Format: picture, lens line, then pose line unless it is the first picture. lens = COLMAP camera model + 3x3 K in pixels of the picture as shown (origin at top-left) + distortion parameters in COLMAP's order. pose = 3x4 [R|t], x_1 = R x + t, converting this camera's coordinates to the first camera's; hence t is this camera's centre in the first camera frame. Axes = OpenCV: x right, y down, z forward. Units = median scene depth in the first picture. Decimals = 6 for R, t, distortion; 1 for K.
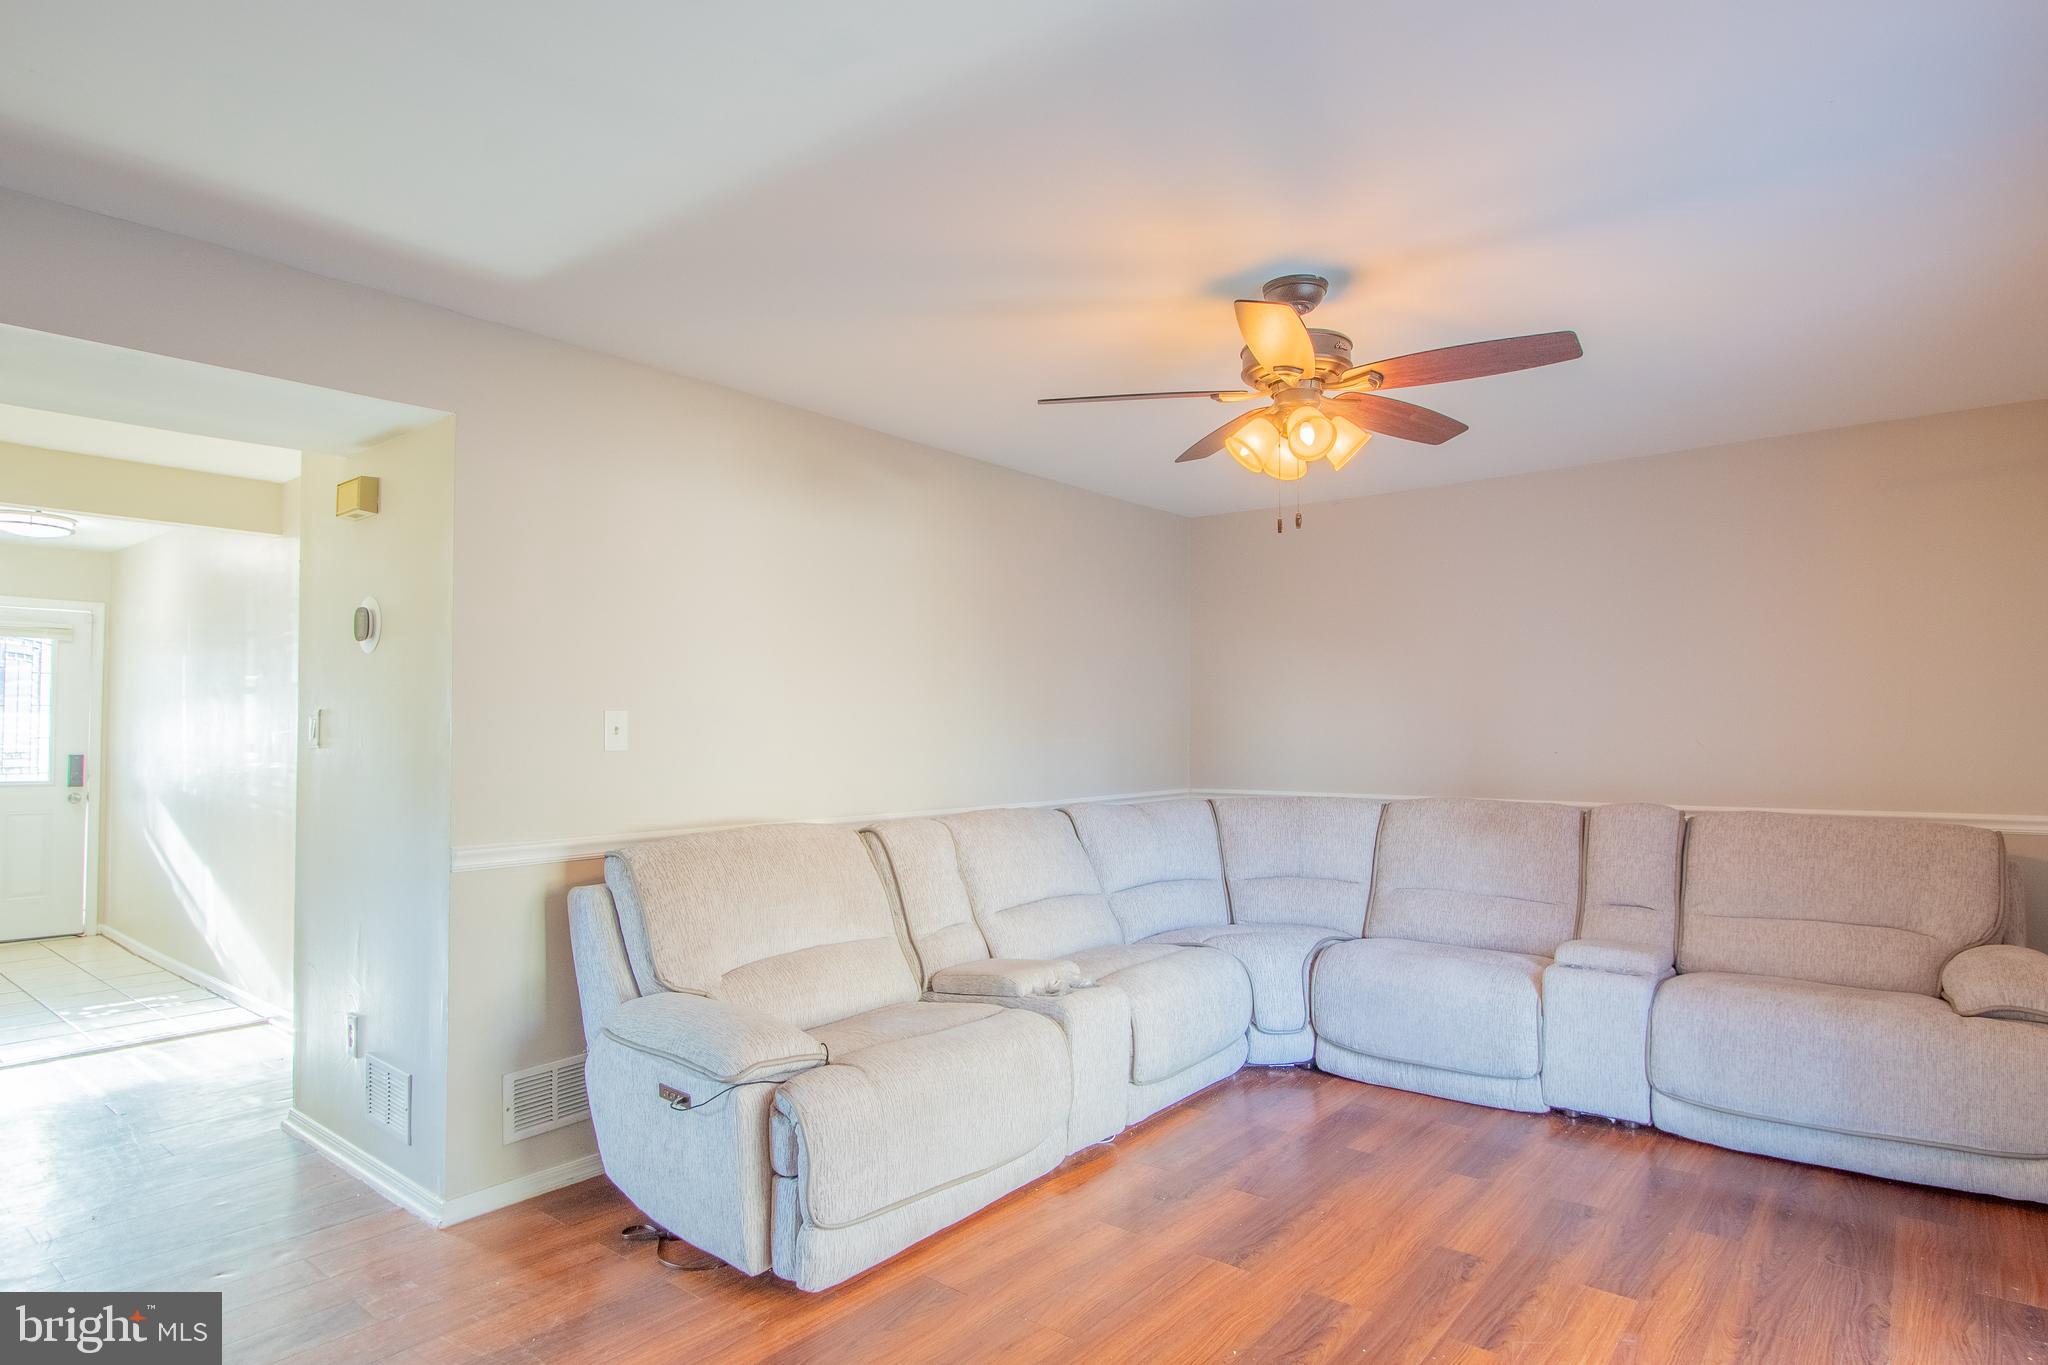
lens RADIAL K [[1123.2, 0, 1026.6], [0, 1123.2, 694.7], [0, 0, 1]] dist [-0.029237, 0.017471]
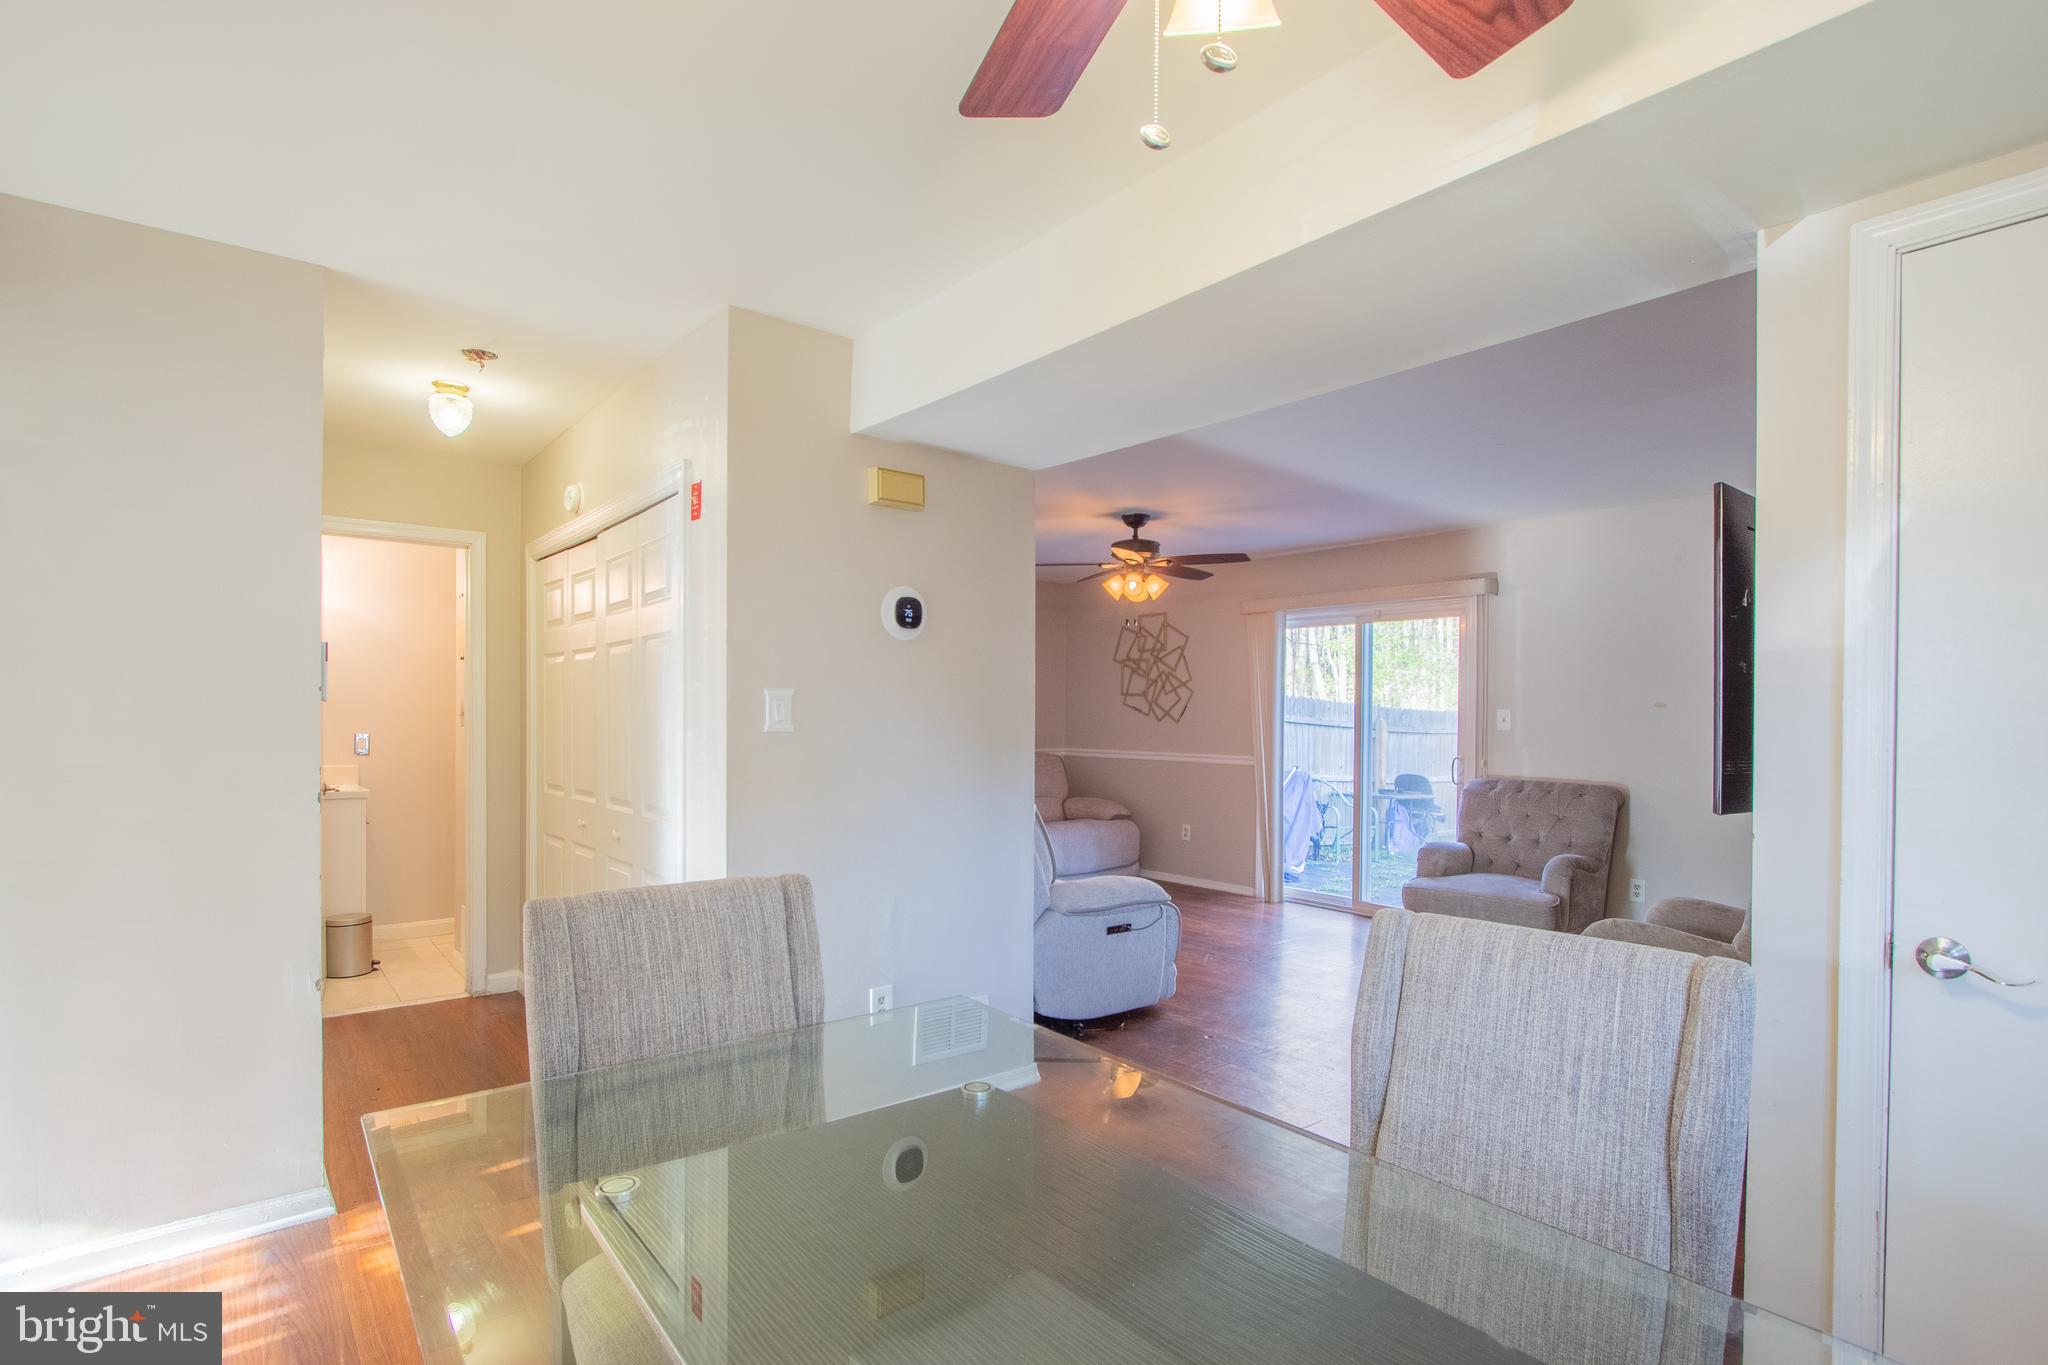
lens RADIAL K [[985.7, 0, 1025.4], [0, 985.7, 724.1], [0, 0, 1]] dist [-0.009572, 0.000238]
pose [[0.194434, -0.007341, 0.980888, -1.363854], [-0.038709, 0.999136, 0.015151, 0.022068], [-0.980152, -0.040915, 0.193982, 0.646856]]
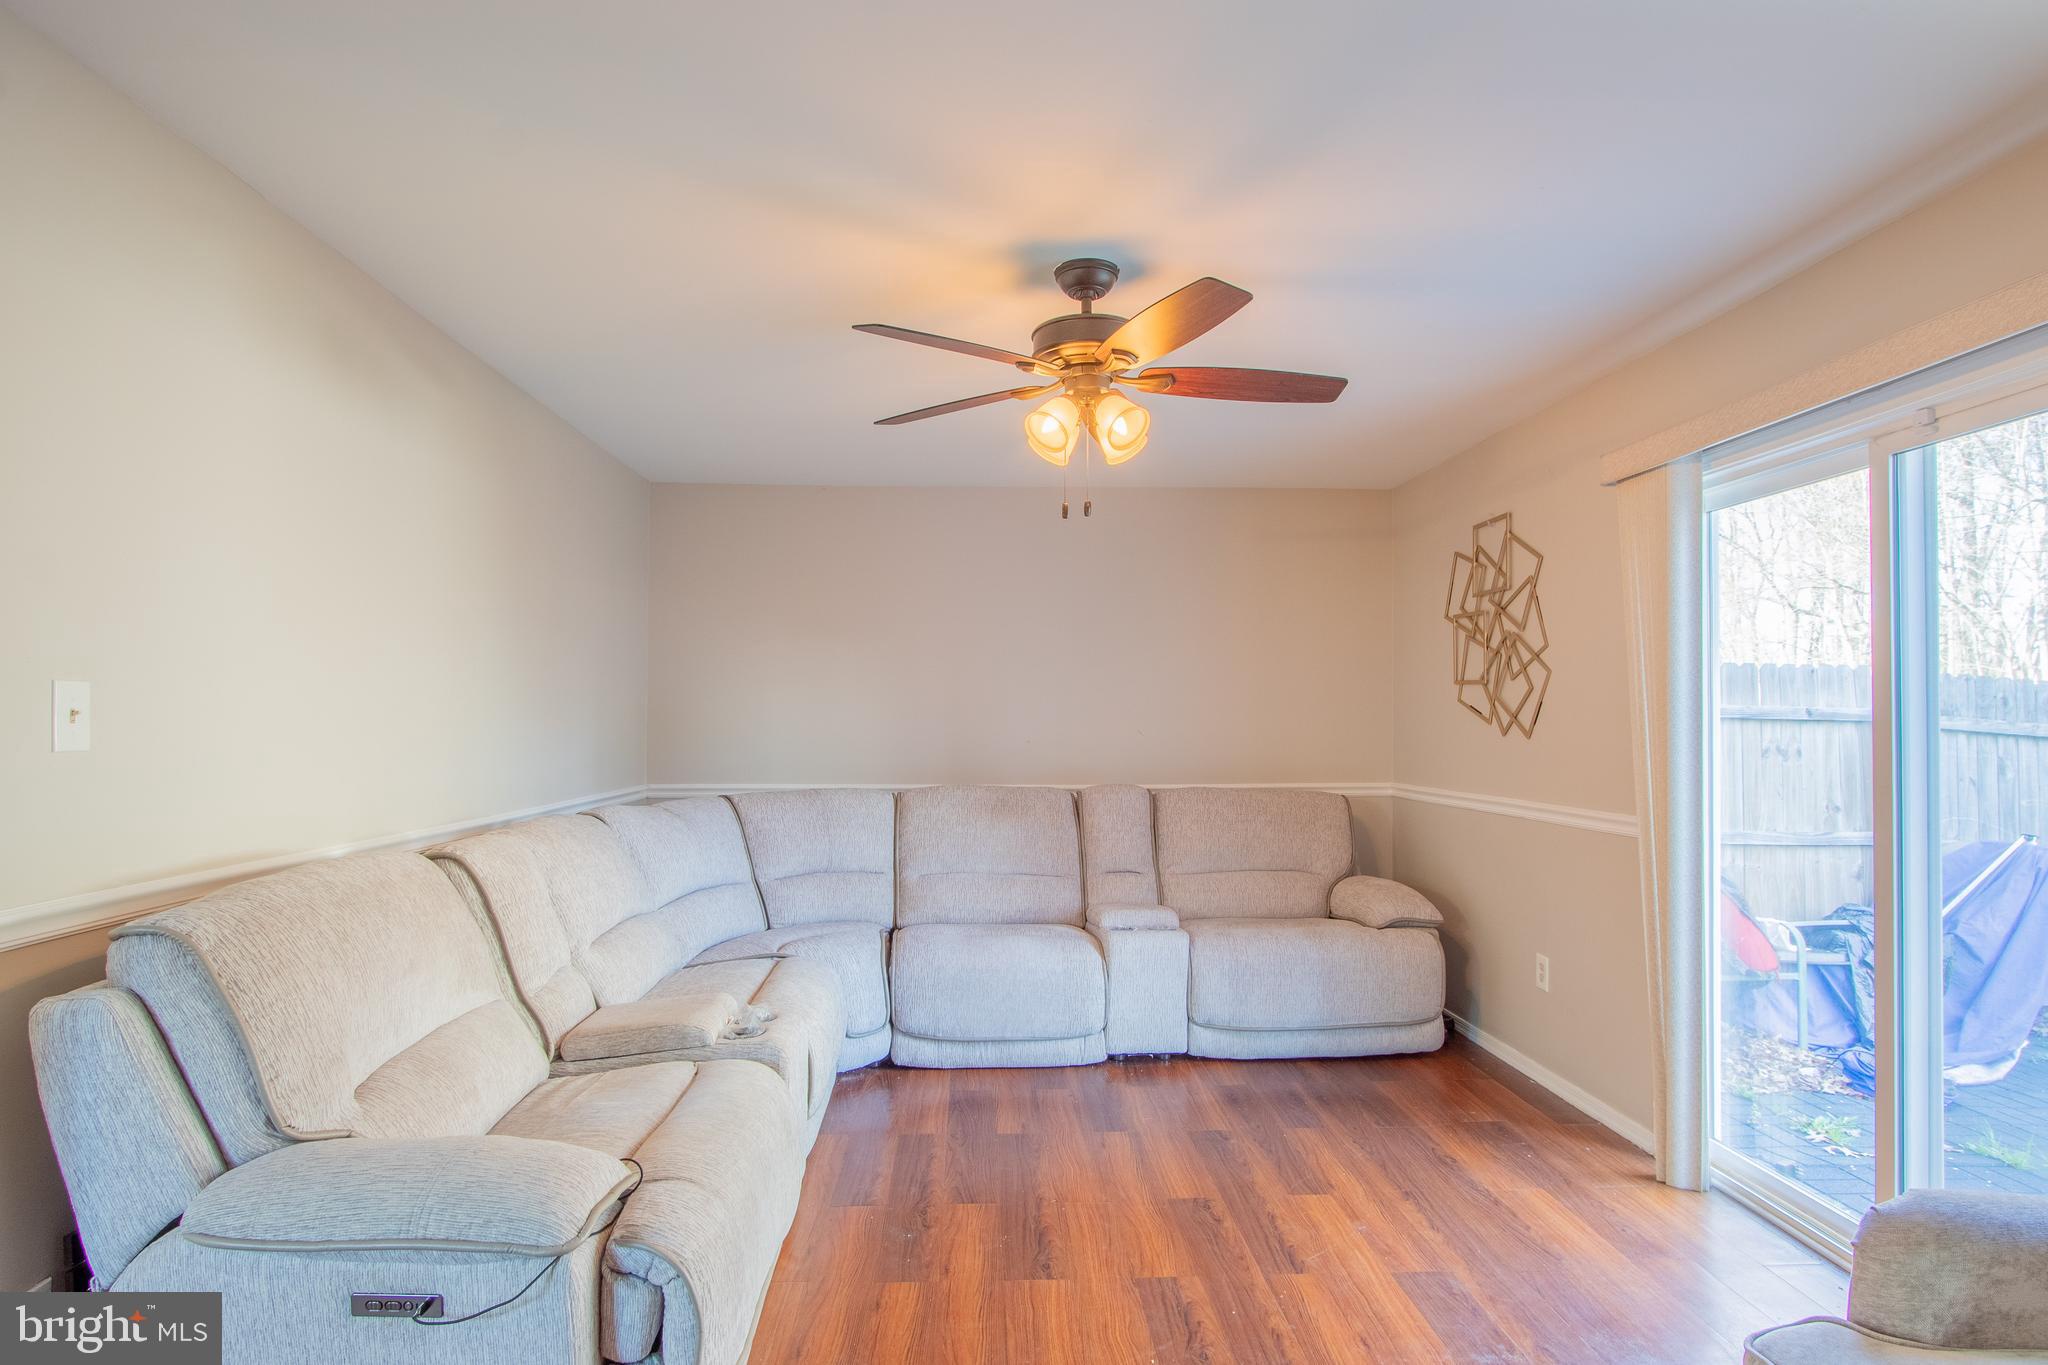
lens RADIAL K [[1096.6, 0, 1023.0], [0, 1096.6, 704.8], [0, 0, 1]] dist [-0.012569, 0.000661]
pose [[0.745655, 0.014439, 0.666176, -0.347686], [-0.025372, 0.999655, 0.006732, 0.010166], [-0.665849, -0.021922, 0.745764, 0.244806]]
